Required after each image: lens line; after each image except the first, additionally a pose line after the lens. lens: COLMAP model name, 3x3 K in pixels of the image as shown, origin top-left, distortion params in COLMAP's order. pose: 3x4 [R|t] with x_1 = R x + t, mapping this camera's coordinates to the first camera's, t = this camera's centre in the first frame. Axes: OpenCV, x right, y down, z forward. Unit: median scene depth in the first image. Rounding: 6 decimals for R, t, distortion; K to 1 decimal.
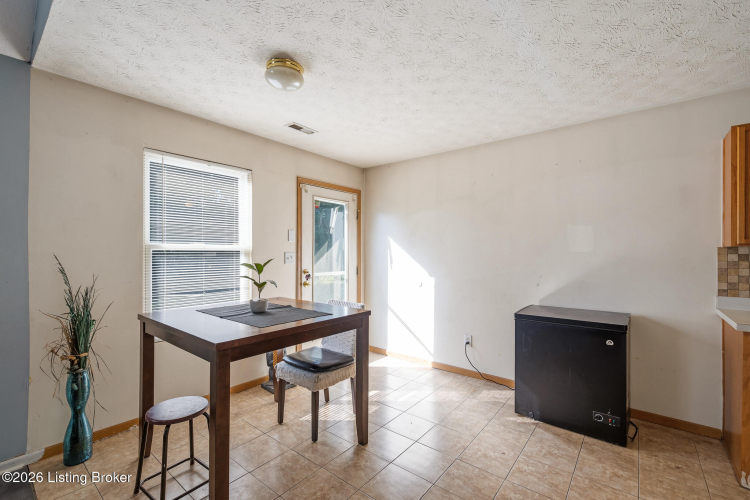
lens RADIAL K [[326.0, 0, 389.1], [0, 326.0, 253.3], [0, 0, 1]] dist [0.001916, 0.000460]
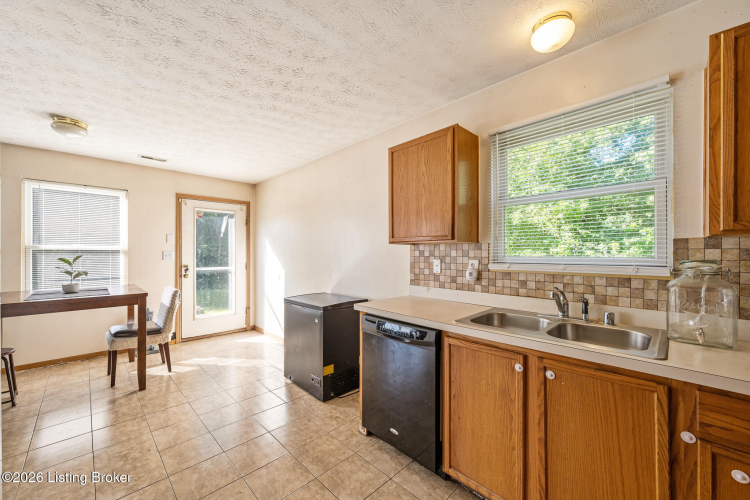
lens RADIAL K [[293.8, 0, 382.9], [0, 293.8, 252.6], [0, 0, 1]] dist [-0.000065, -0.000367]
pose [[0.992702, -0.002530, -0.120565, 0.772015], [0.001891, 0.999984, -0.005413, 0.011340], [0.120577, 0.005145, 0.992691, -0.077817]]
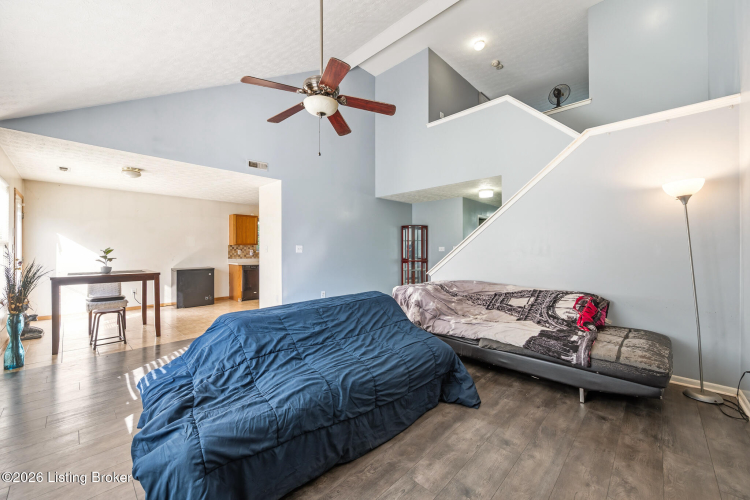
lens RADIAL K [[293.8, 0, 377.6], [0, 293.8, 248.8], [0, 0, 1]] dist [-0.000065, -0.000367]
pose [[0.089923, -0.000790, 0.995948, -1.507831], [-0.001534, 0.999998, 0.000932, 0.011717], [-0.995948, -0.001612, 0.089922, -0.673386]]
